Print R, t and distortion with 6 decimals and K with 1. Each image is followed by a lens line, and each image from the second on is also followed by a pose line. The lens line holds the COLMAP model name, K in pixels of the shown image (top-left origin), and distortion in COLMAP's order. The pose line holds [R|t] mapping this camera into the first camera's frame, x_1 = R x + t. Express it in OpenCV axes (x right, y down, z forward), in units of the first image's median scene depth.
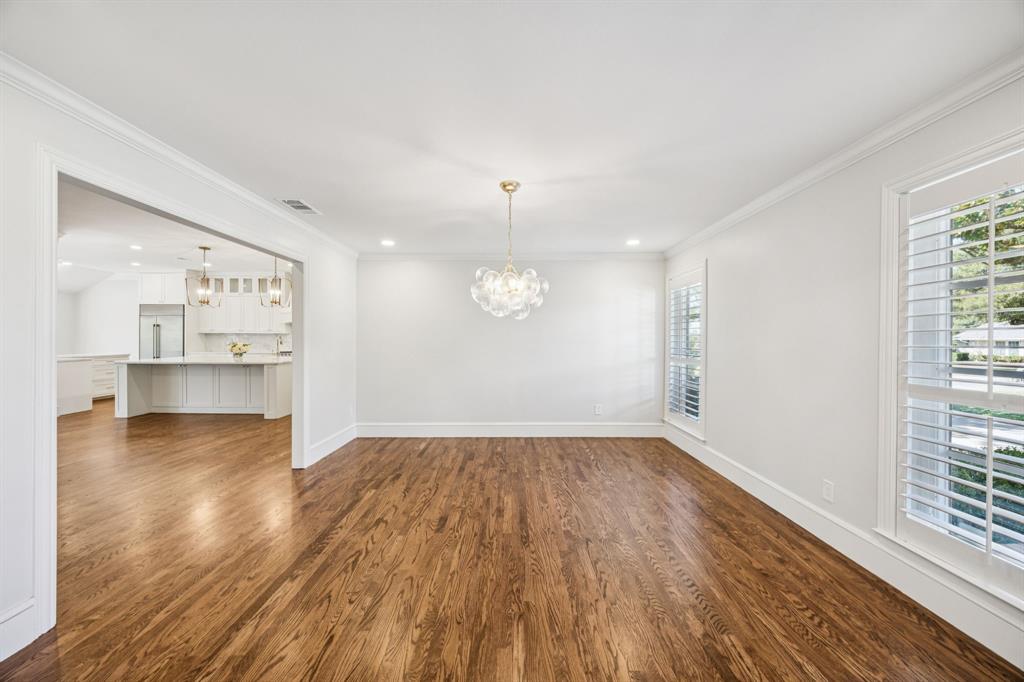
lens RADIAL K [[393.9, 0, 512.6], [0, 393.9, 339.6], [0, 0, 1]] dist [-0.001474, -0.000040]
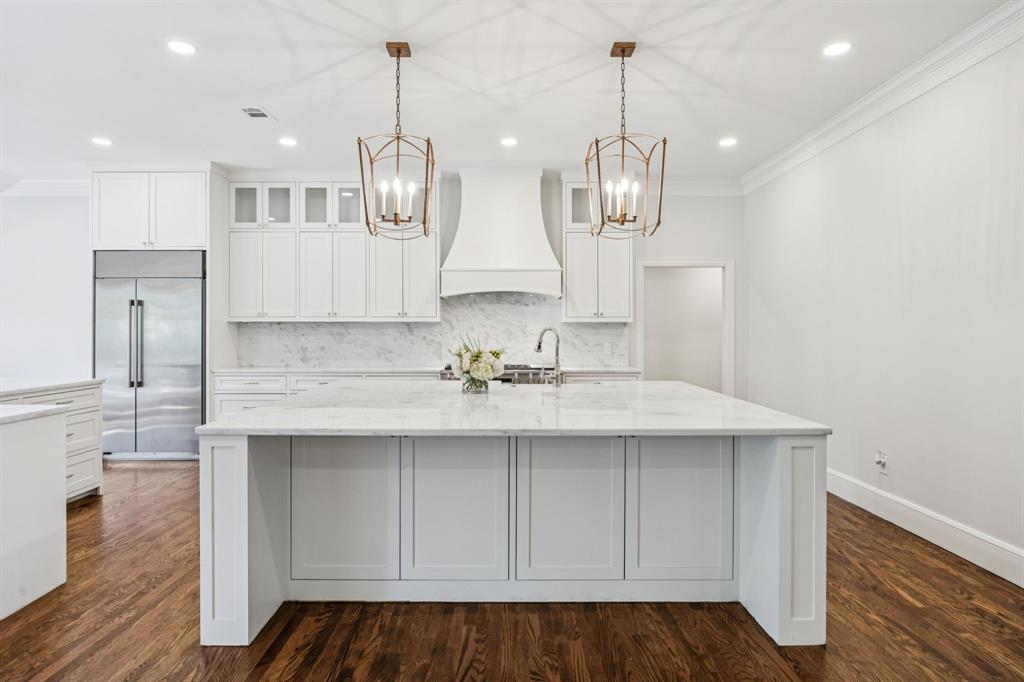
lens RADIAL K [[588.1, 0, 509.8], [0, 588.1, 334.2], [0, 0, 1]] dist [-0.007879, -0.001383]
pose [[0.999972, -0.003324, 0.006655, -0.666542], [0.003332, 0.999994, -0.001194, -0.002691], [-0.006651, 0.001216, 0.999977, 0.505782]]
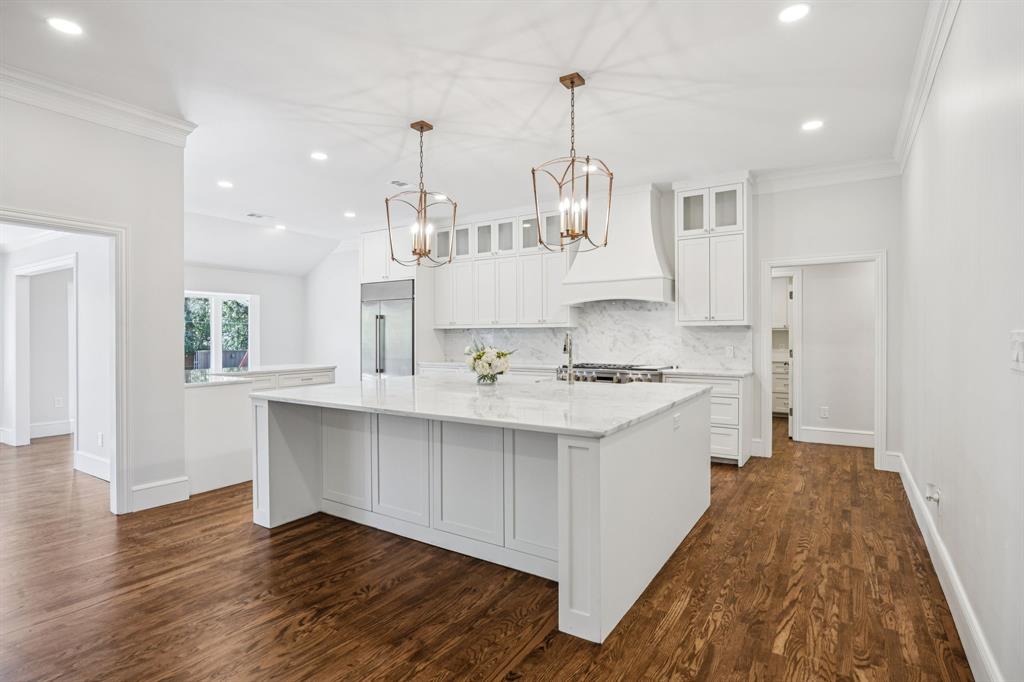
lens RADIAL K [[518.7, 0, 512.0], [0, 518.7, 341.0], [0, 0, 1]] dist [-0.010939, 0.000055]
pose [[0.837761, -0.000313, -0.546037, -0.378462], [0.003273, 0.999985, 0.004448, -0.002481], [0.546027, -0.005513, 0.837749, 0.558293]]
